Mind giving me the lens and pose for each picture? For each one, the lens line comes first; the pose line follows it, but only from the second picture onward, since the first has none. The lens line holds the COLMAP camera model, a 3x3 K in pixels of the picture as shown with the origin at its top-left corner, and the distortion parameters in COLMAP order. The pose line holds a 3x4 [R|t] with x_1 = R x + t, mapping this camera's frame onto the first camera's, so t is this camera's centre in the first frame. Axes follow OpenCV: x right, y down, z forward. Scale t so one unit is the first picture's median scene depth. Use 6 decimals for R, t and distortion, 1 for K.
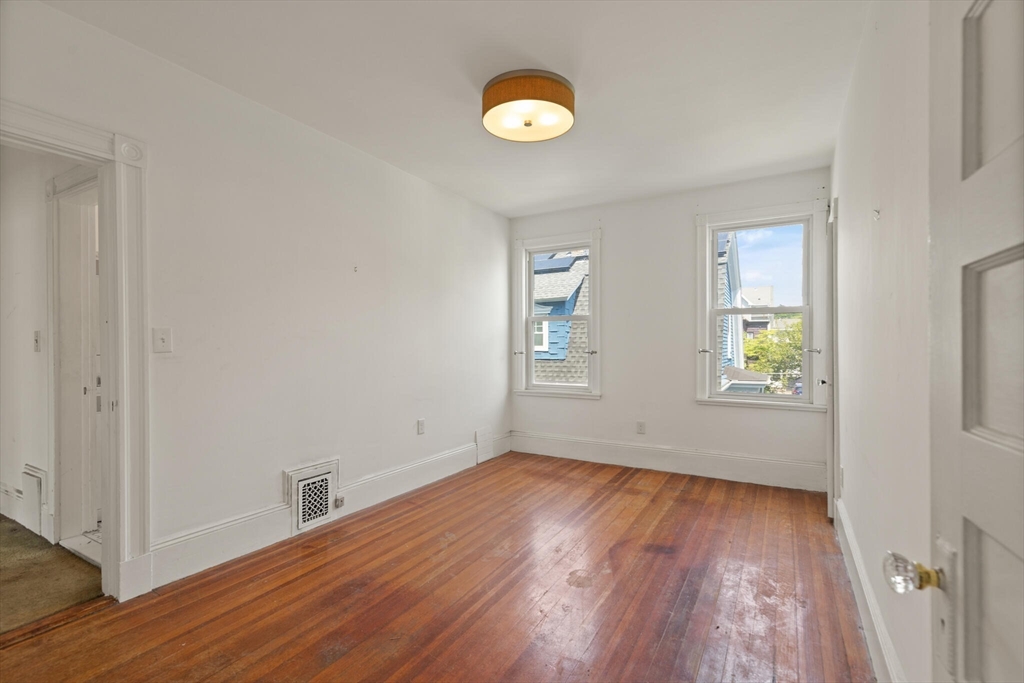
lens RADIAL K [[465.4, 0, 512.0], [0, 465.4, 341.5], [0, 0, 1]] dist [0.001870, 0.000178]
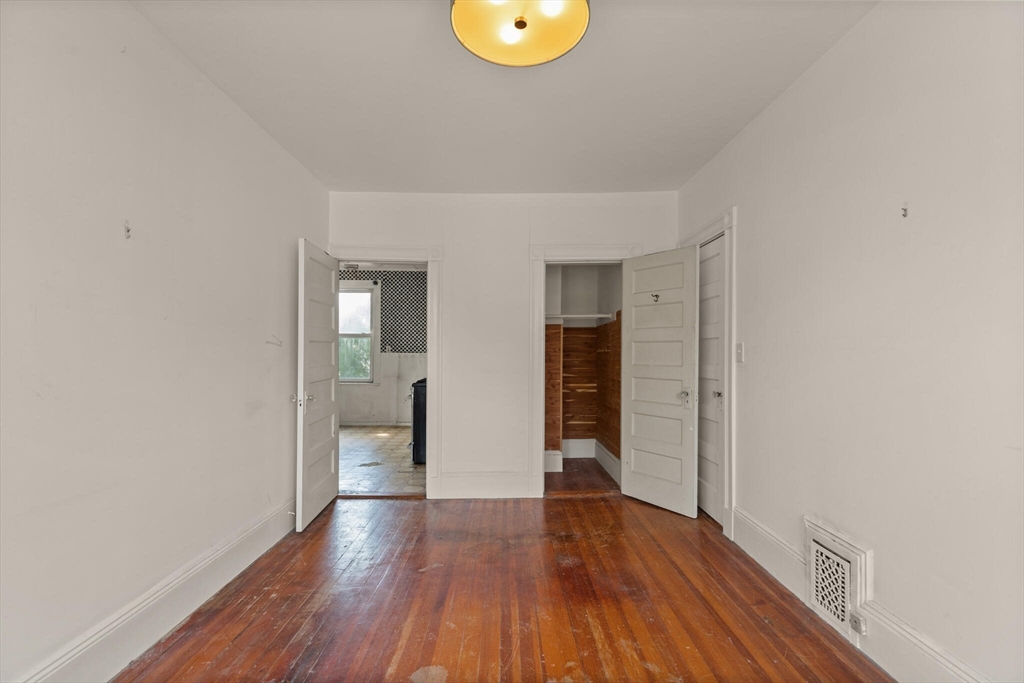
lens RADIAL K [[465.4, 0, 512.0], [0, 465.4, 341.5], [0, 0, 1]] dist [0.001870, 0.000178]
pose [[-0.852266, -0.012487, -0.522960, 0.390282], [-0.002798, 0.999810, -0.019314, -0.002204], [0.523102, -0.014997, -0.852138, 1.554014]]
